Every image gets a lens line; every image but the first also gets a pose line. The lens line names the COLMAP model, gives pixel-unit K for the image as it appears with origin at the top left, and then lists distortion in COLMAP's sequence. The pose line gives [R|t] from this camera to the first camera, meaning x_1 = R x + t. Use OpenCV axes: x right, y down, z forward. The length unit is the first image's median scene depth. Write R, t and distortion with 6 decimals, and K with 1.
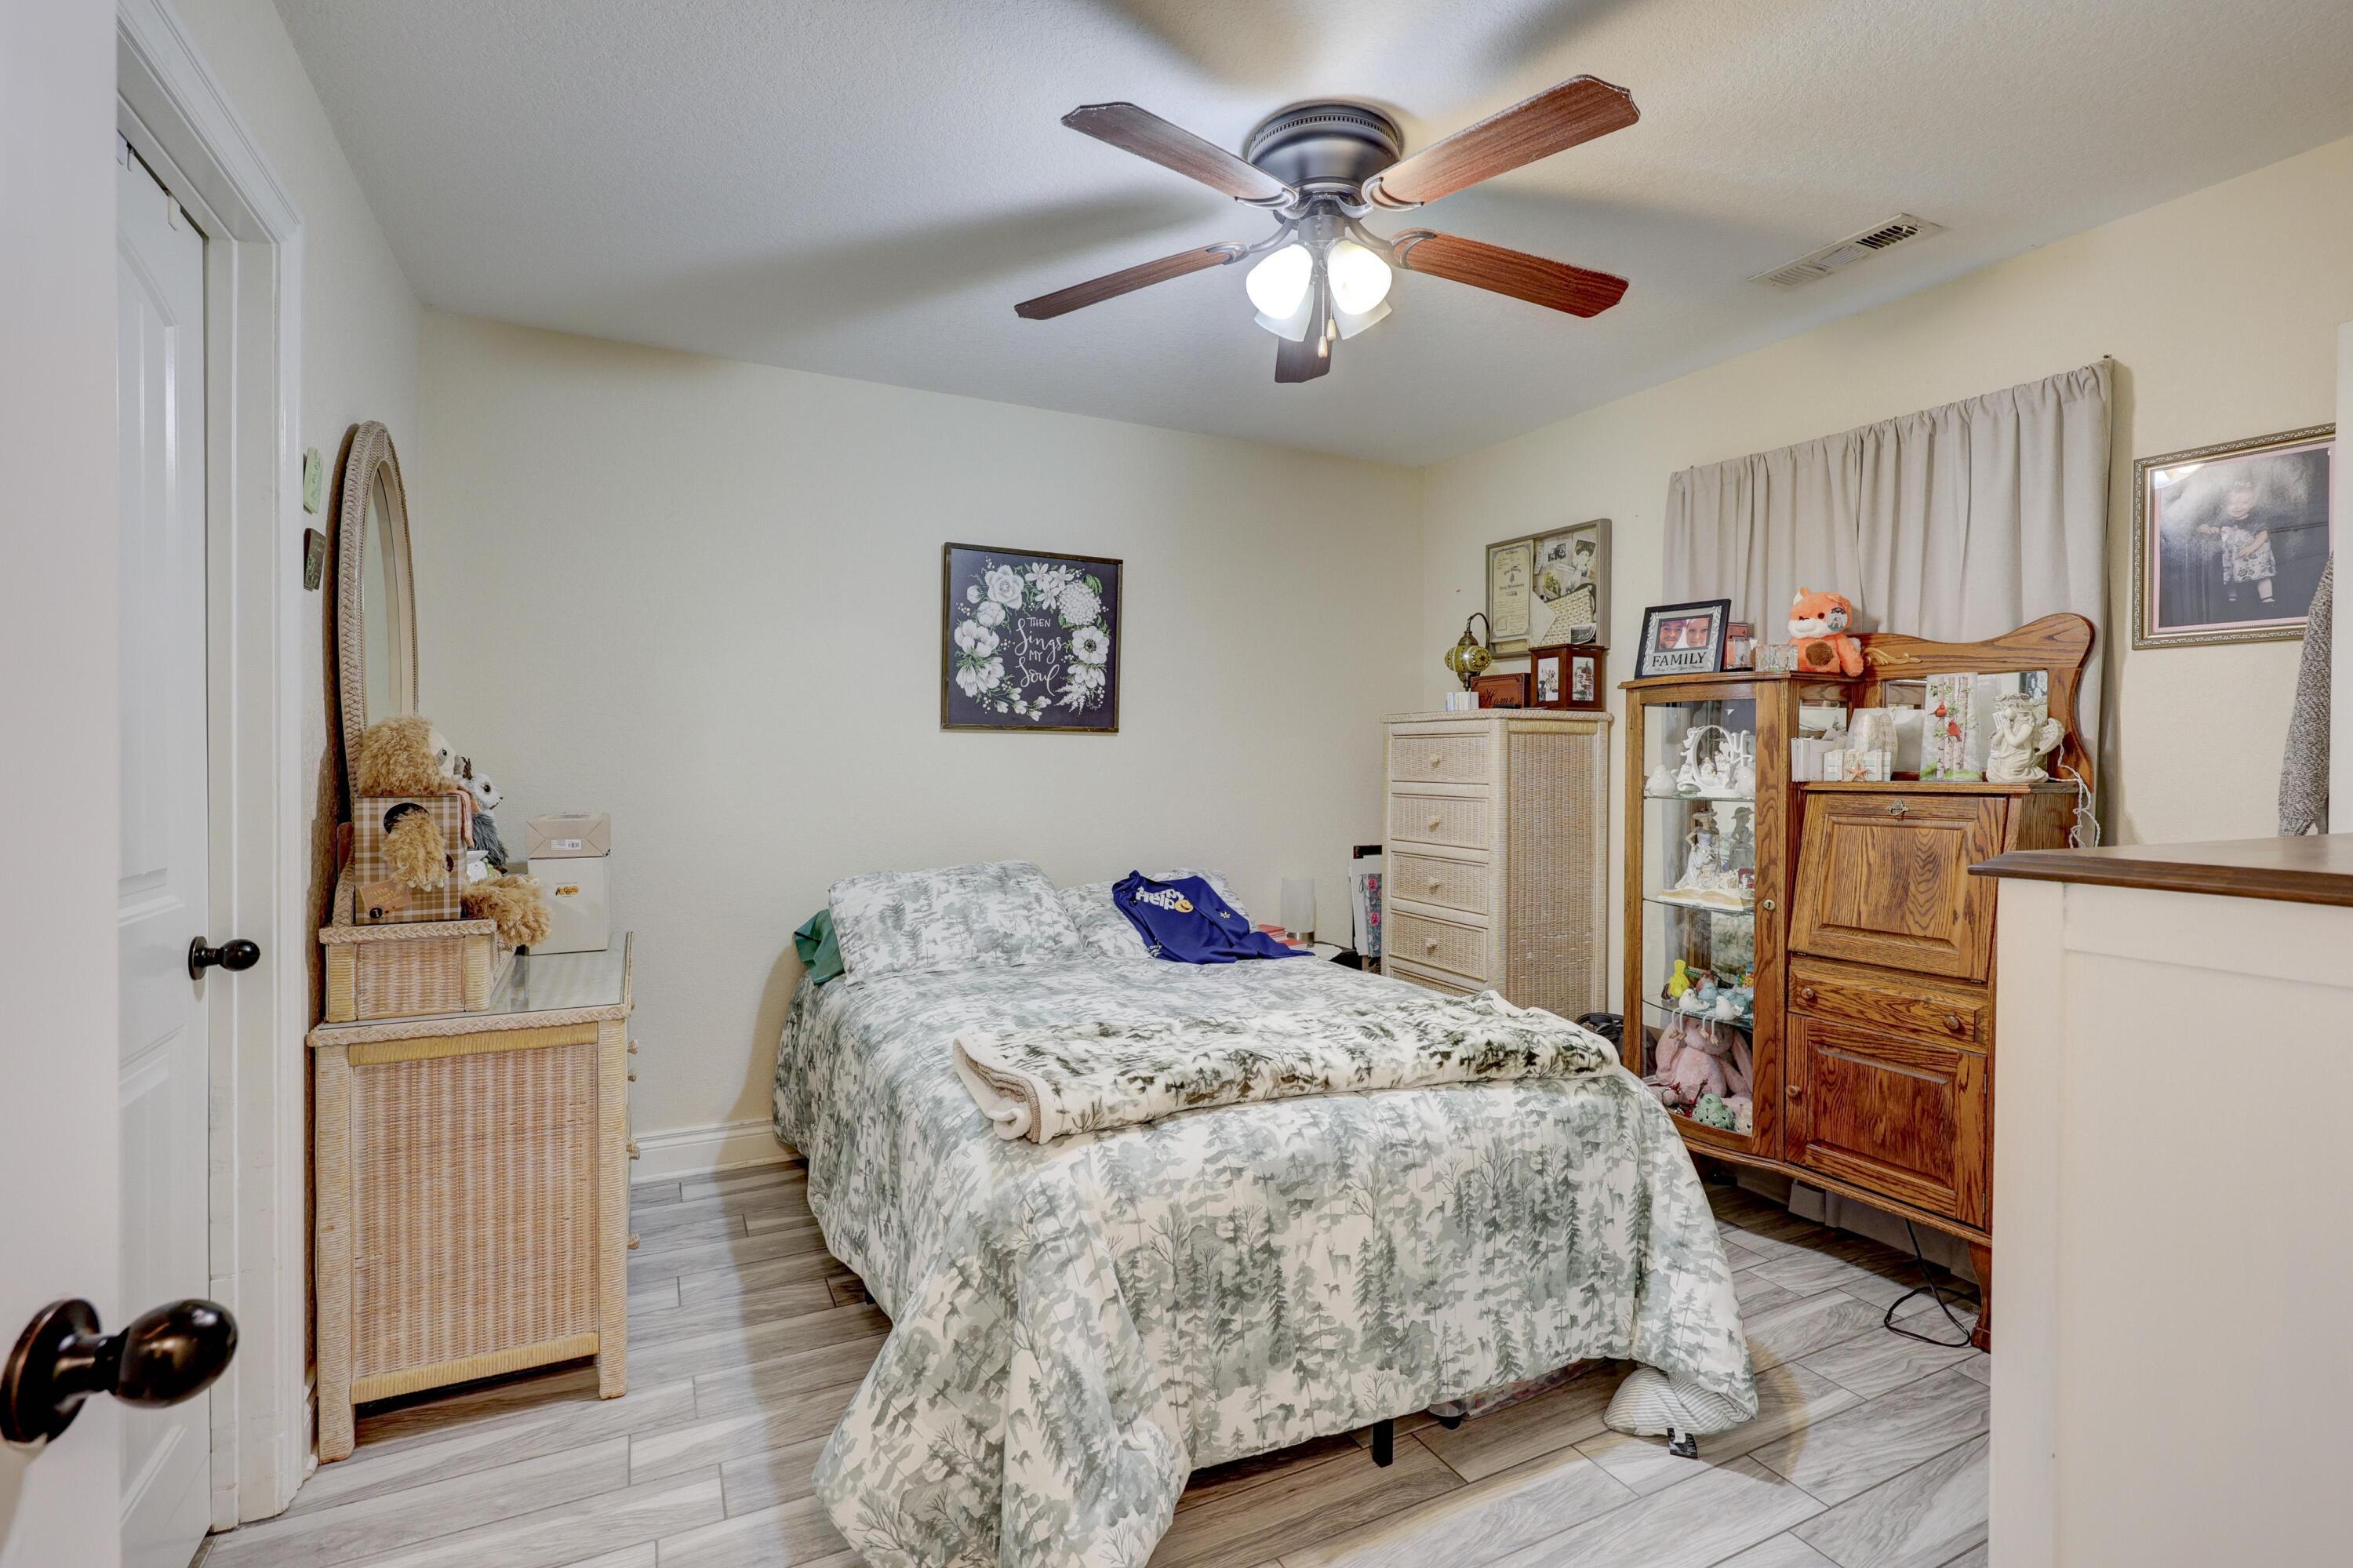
lens RADIAL K [[1126.2, 0, 1168.3], [0, 1126.2, 780.7], [0, 0, 1]] dist [-0.000649, -0.000137]
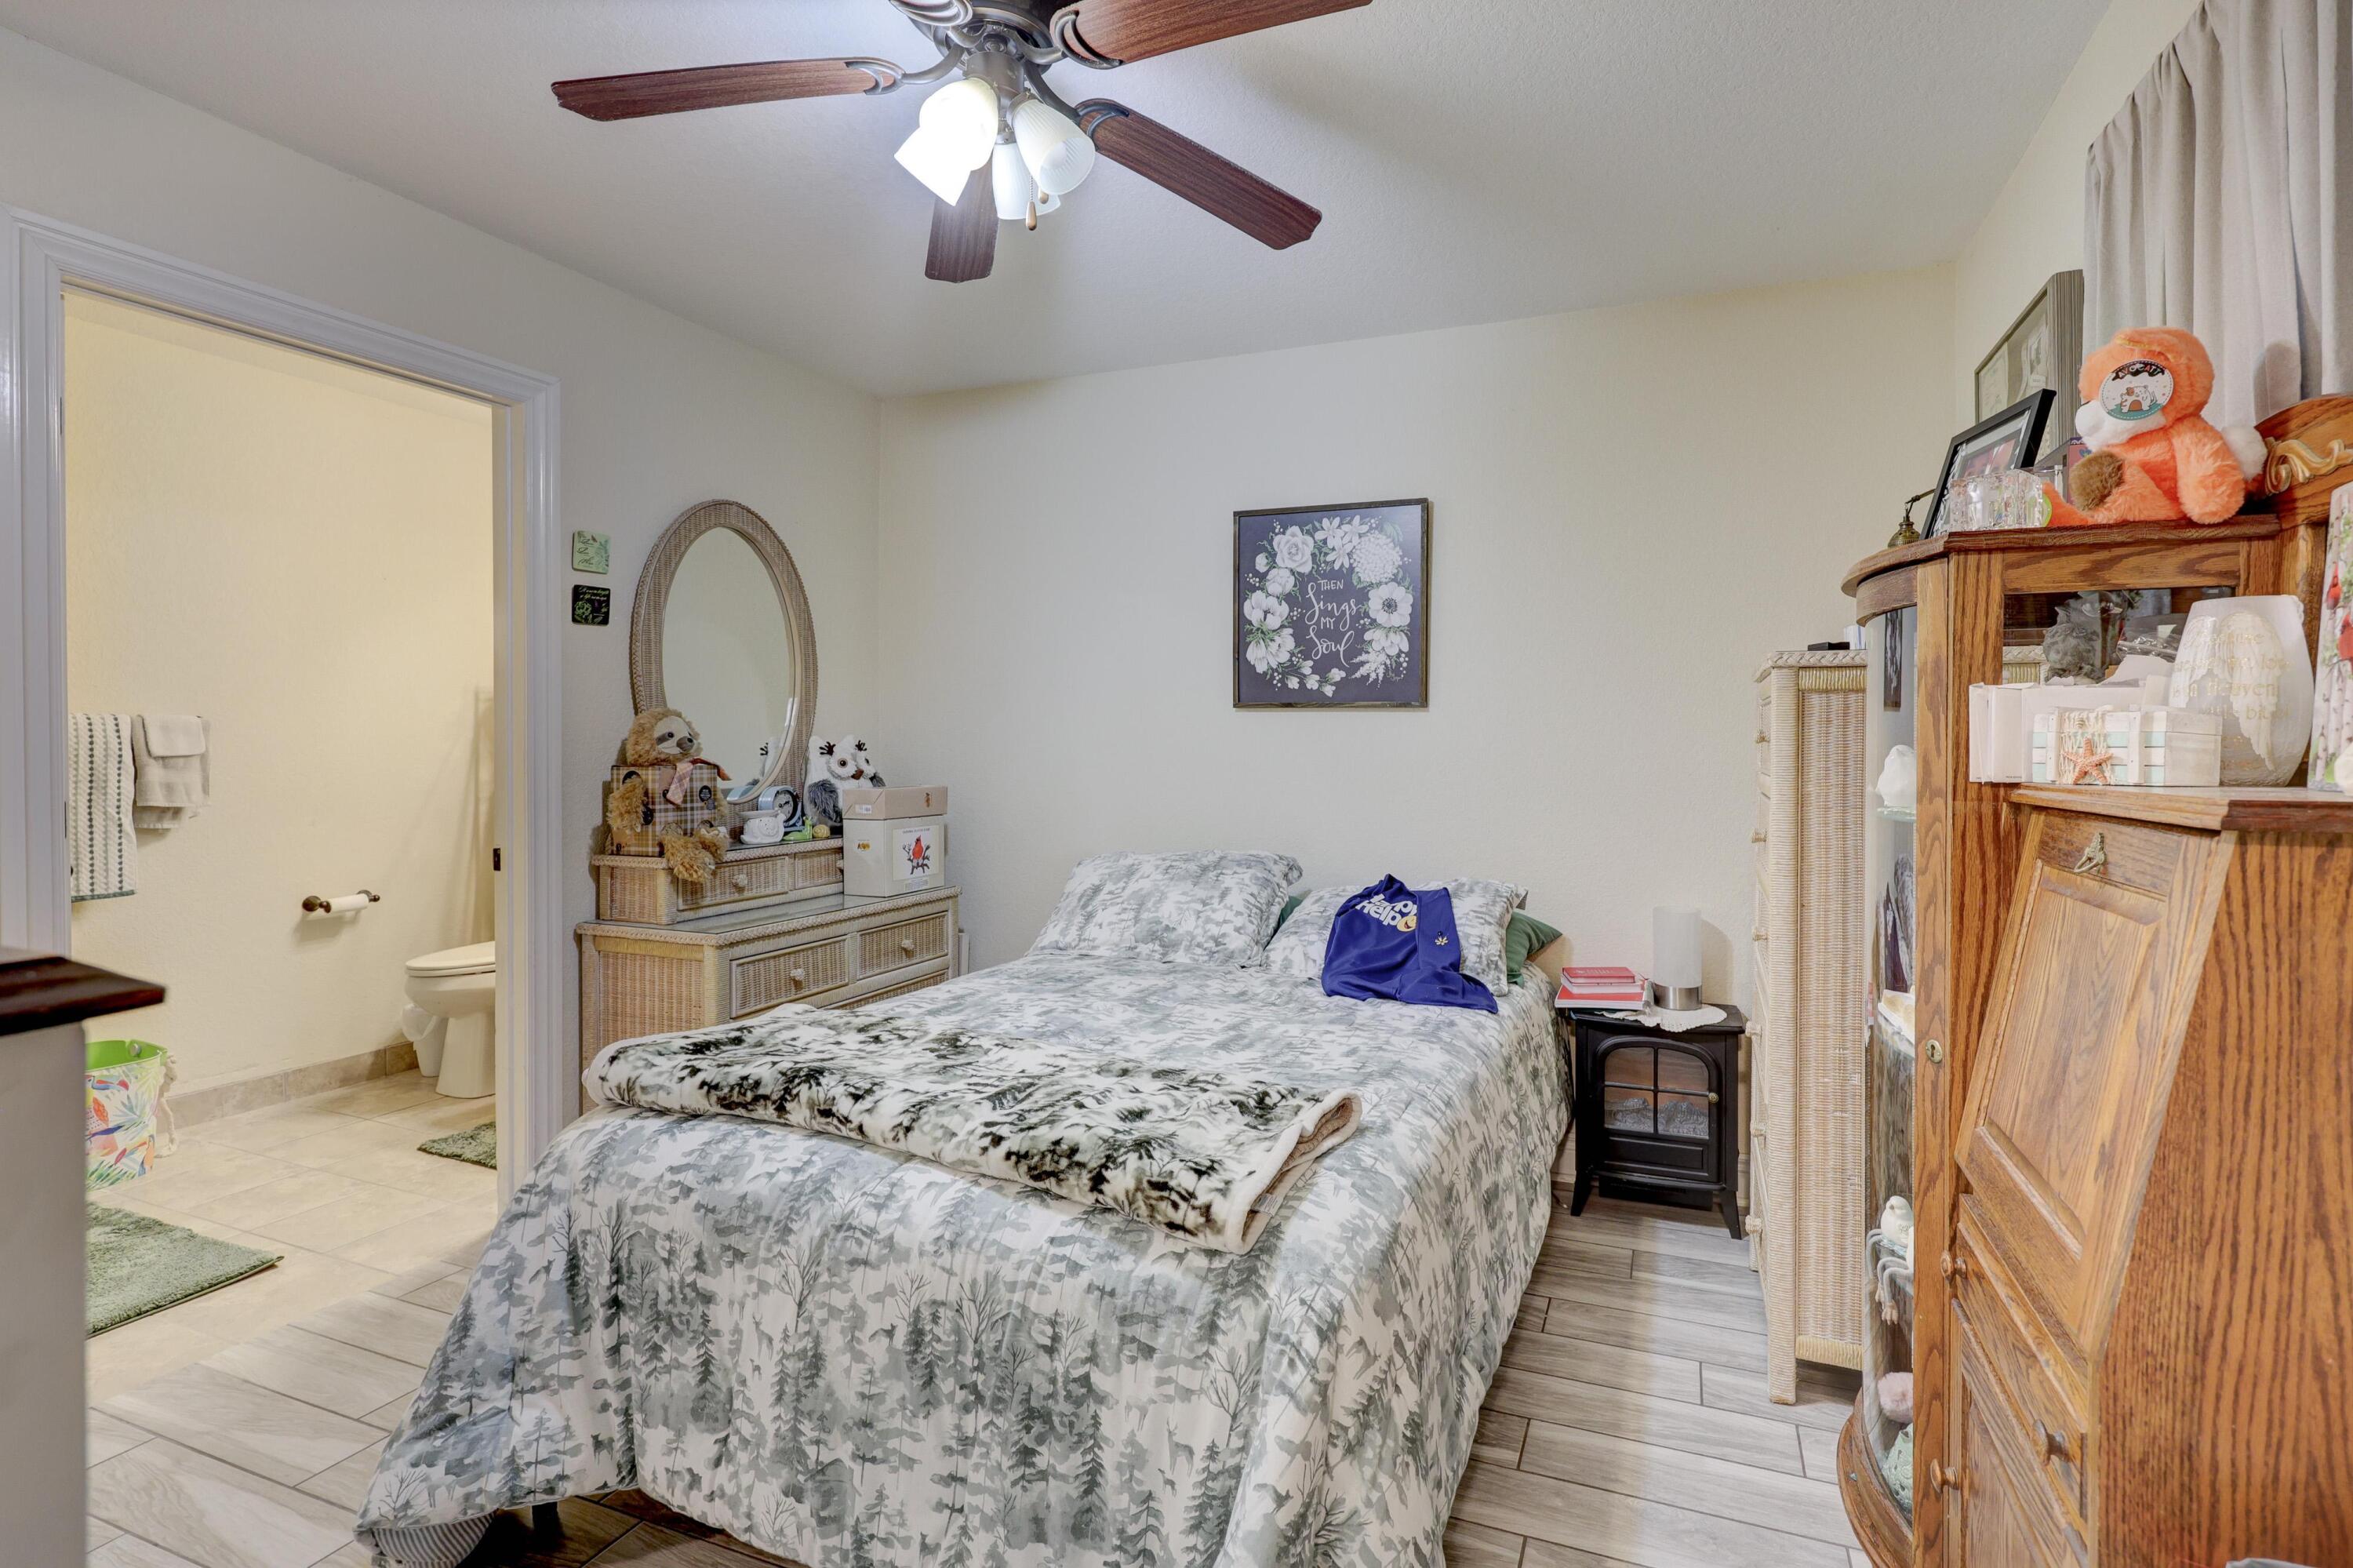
lens RADIAL K [[1126.2, 0, 1177.3], [0, 1126.2, 764.3], [0, 0, 1]] dist [-0.000649, -0.000137]
pose [[0.662732, 0.013186, -0.748741, 0.483200], [-0.014254, 0.999886, 0.004993, -0.002787], [0.748721, 0.007363, 0.662844, 0.336178]]
